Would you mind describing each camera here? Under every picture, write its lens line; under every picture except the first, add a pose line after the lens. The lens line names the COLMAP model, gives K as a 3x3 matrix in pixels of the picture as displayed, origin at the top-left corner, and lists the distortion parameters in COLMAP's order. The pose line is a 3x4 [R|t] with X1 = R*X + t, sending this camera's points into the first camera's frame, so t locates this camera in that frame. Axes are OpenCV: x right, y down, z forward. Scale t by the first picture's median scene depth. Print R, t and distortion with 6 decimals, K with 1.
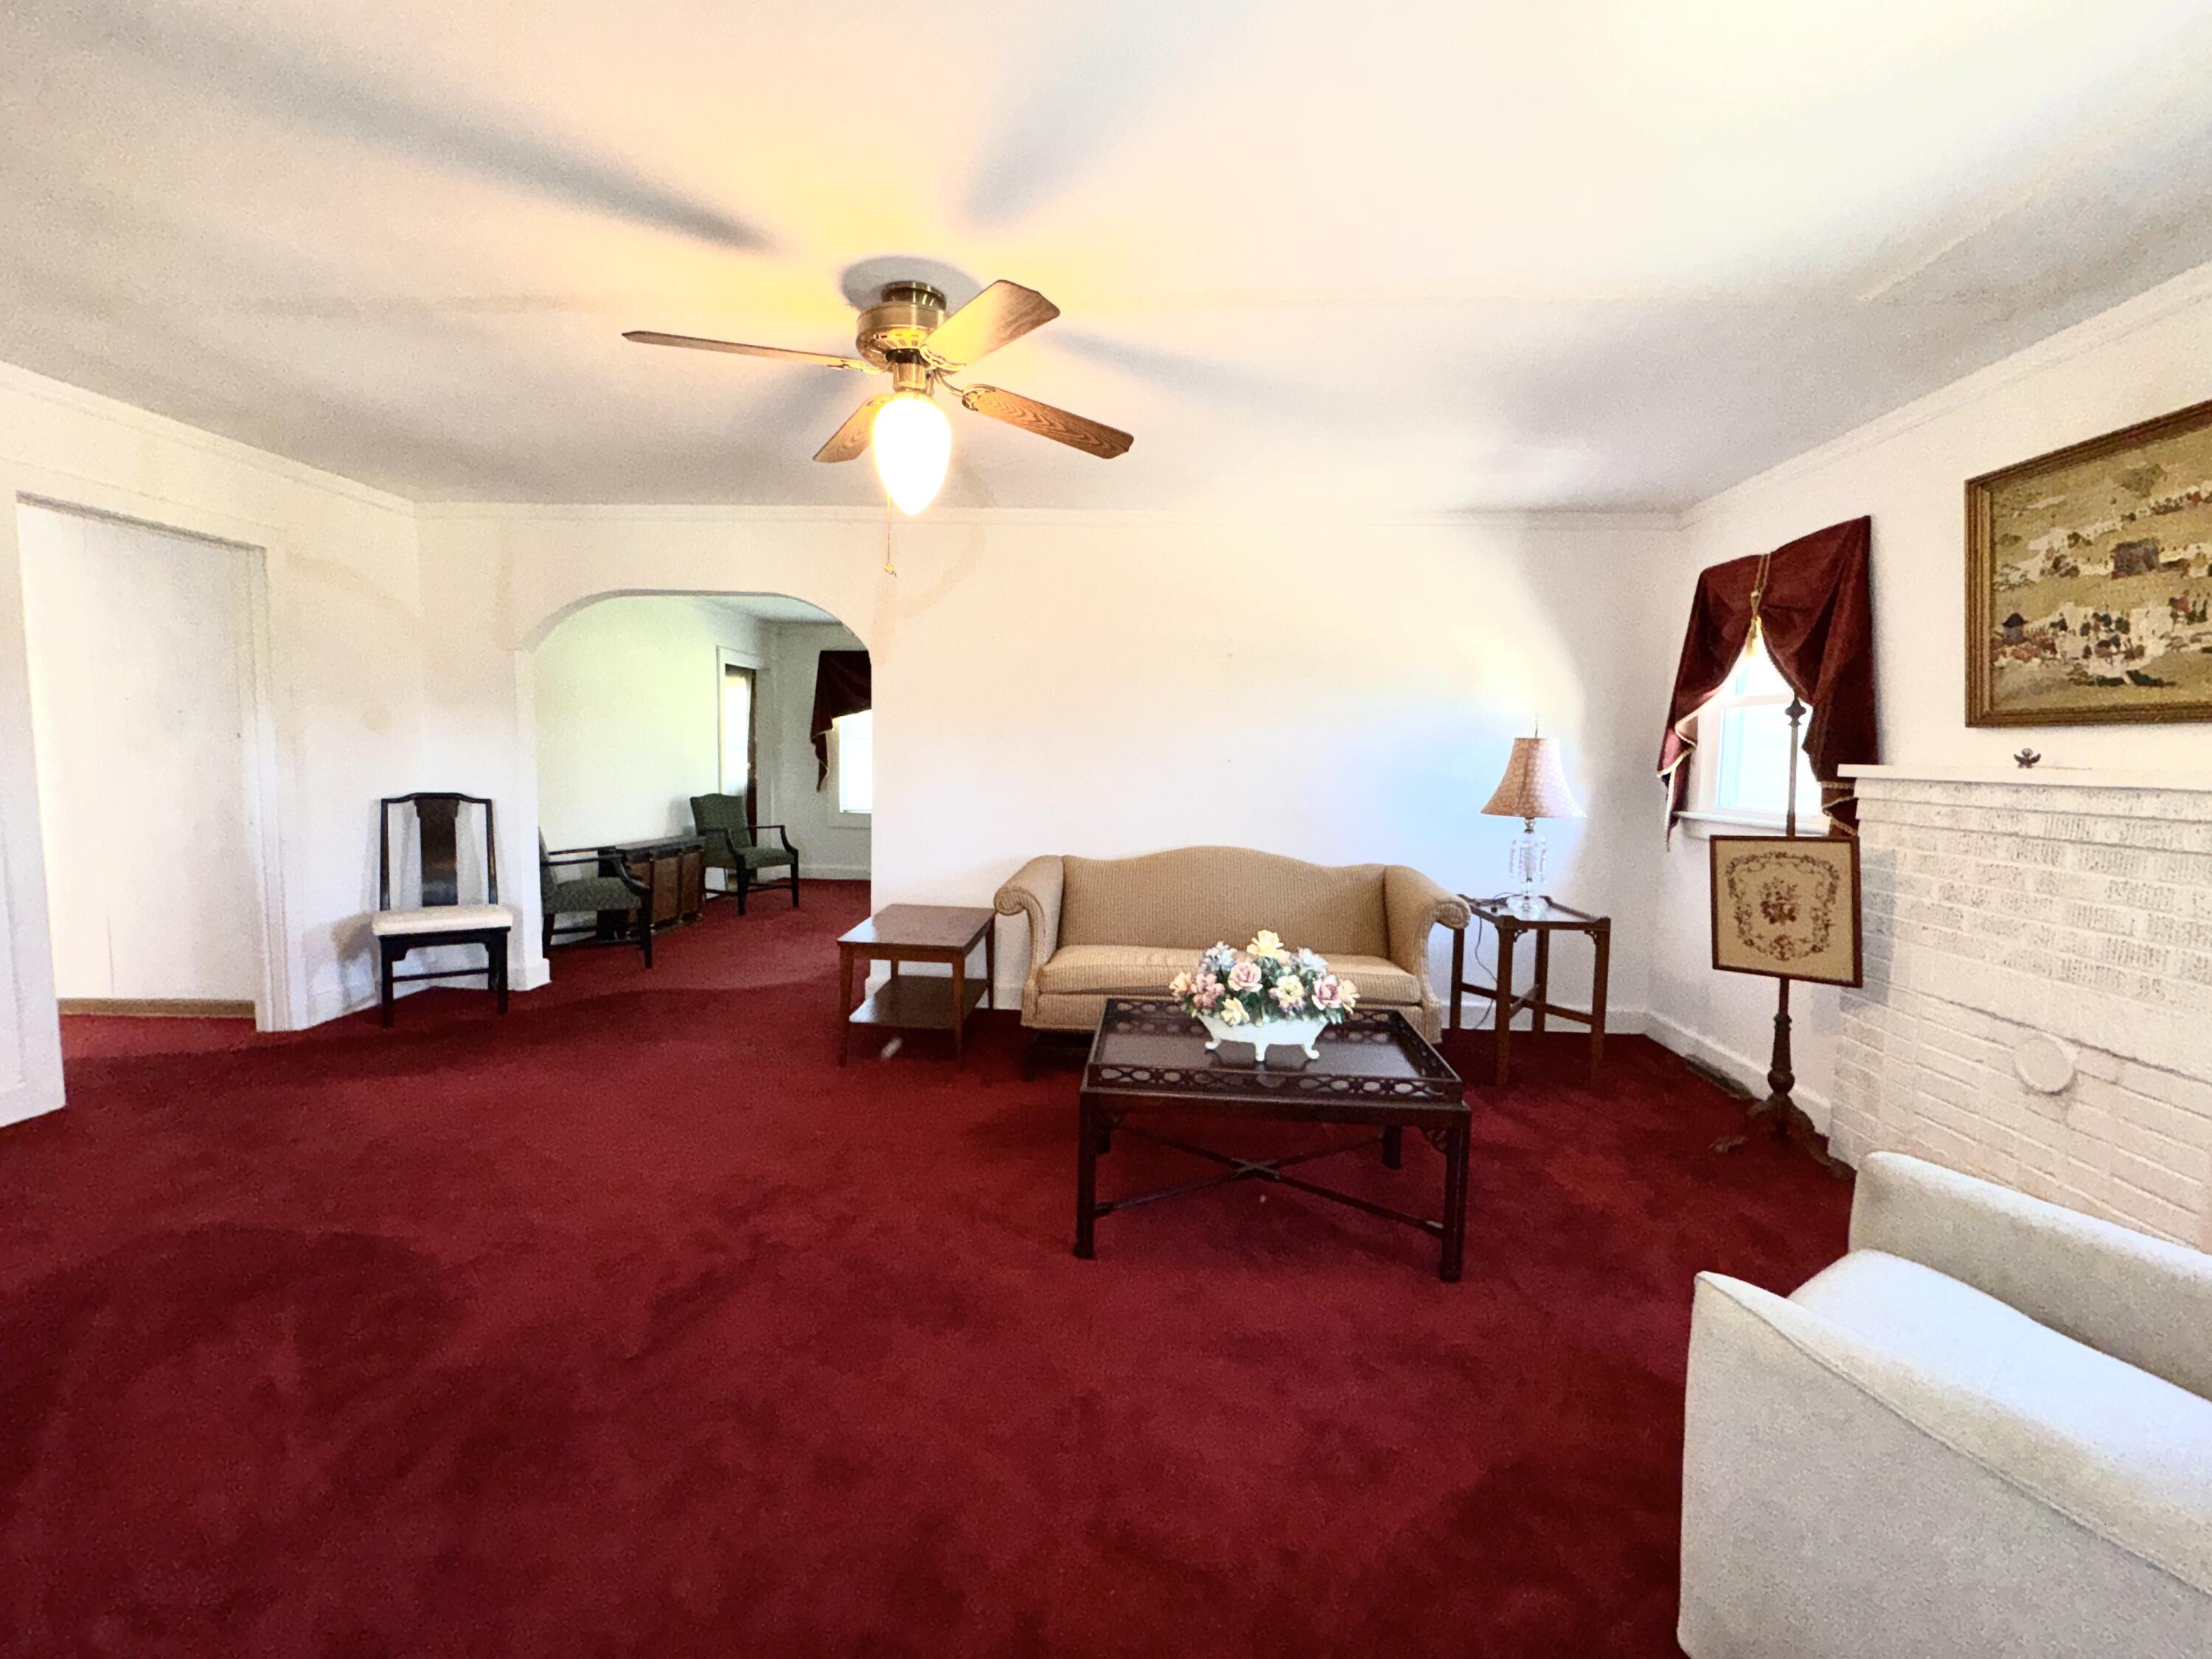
lens RADIAL K [[897.6, 0, 1112.1], [0, 897.6, 820.7], [0, 0, 1]] dist [0.000060, -0.000023]
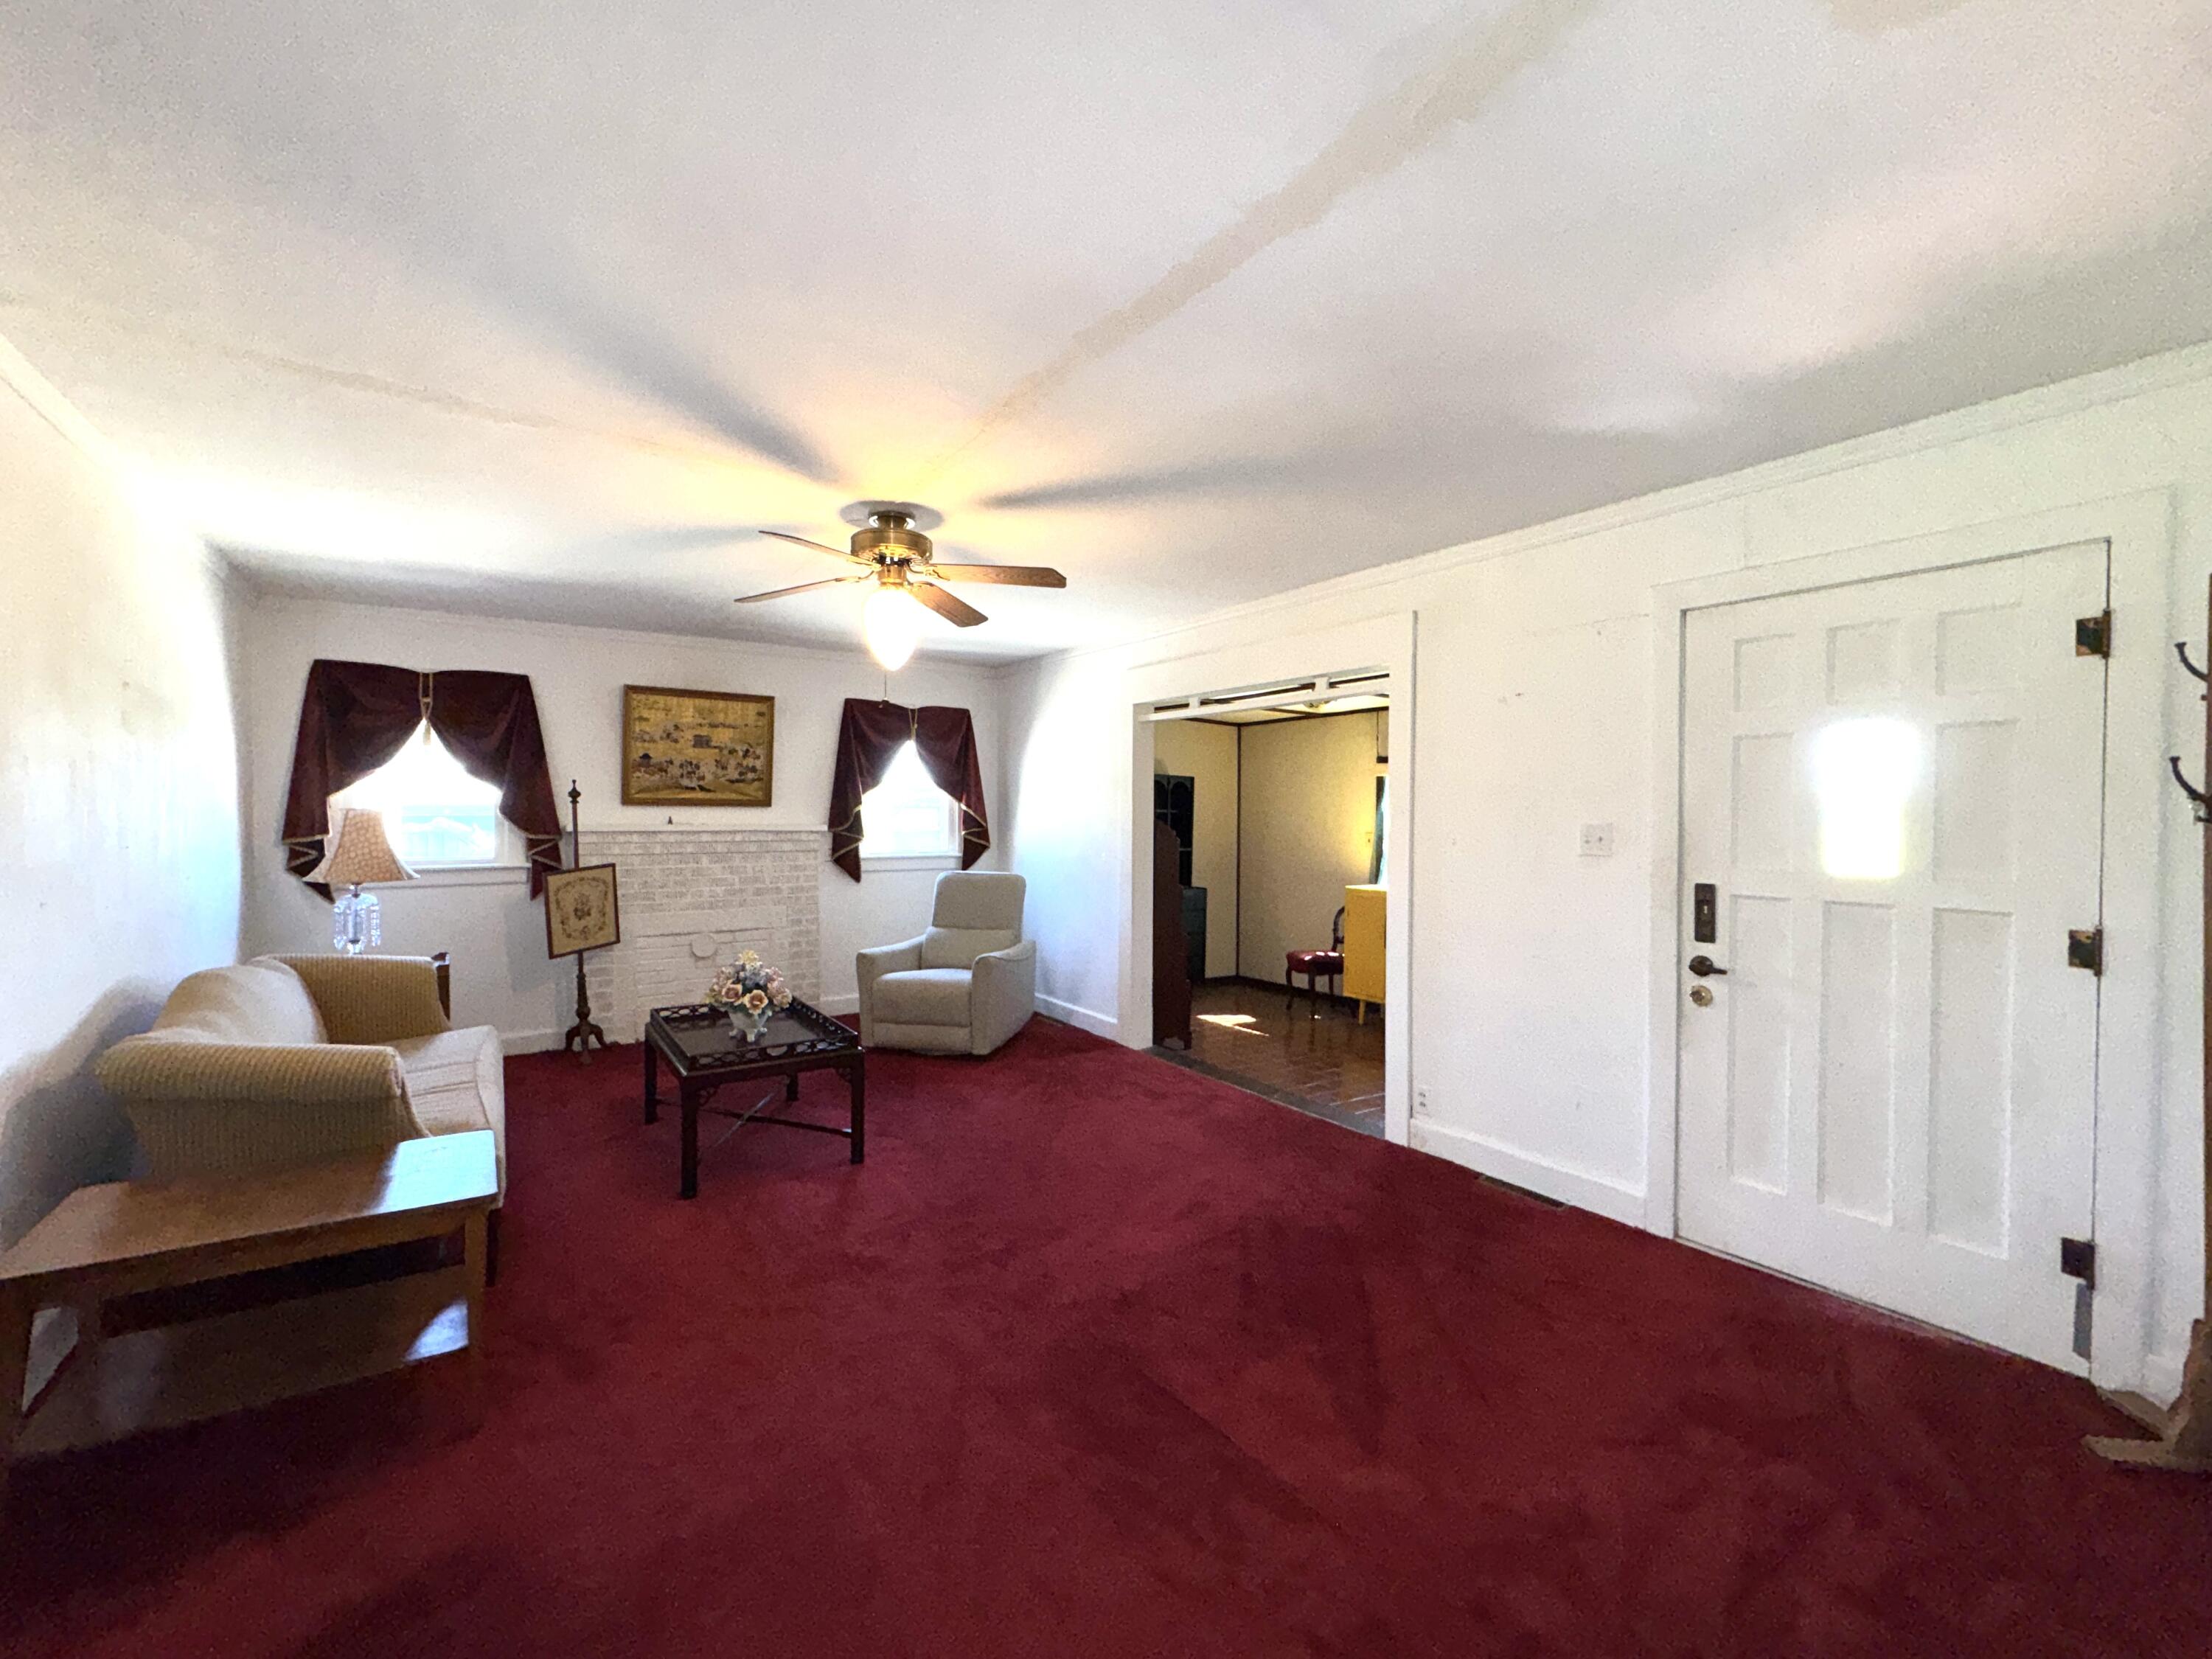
lens RADIAL K [[897.6, 0, 1112.1], [0, 897.6, 820.7], [0, 0, 1]] dist [0.000060, -0.000023]
pose [[-0.618706, -0.026867, 0.785163, -1.288211], [0.043287, 0.996731, 0.068217, -0.154092], [-0.784429, 0.076194, -0.615521, 1.351763]]
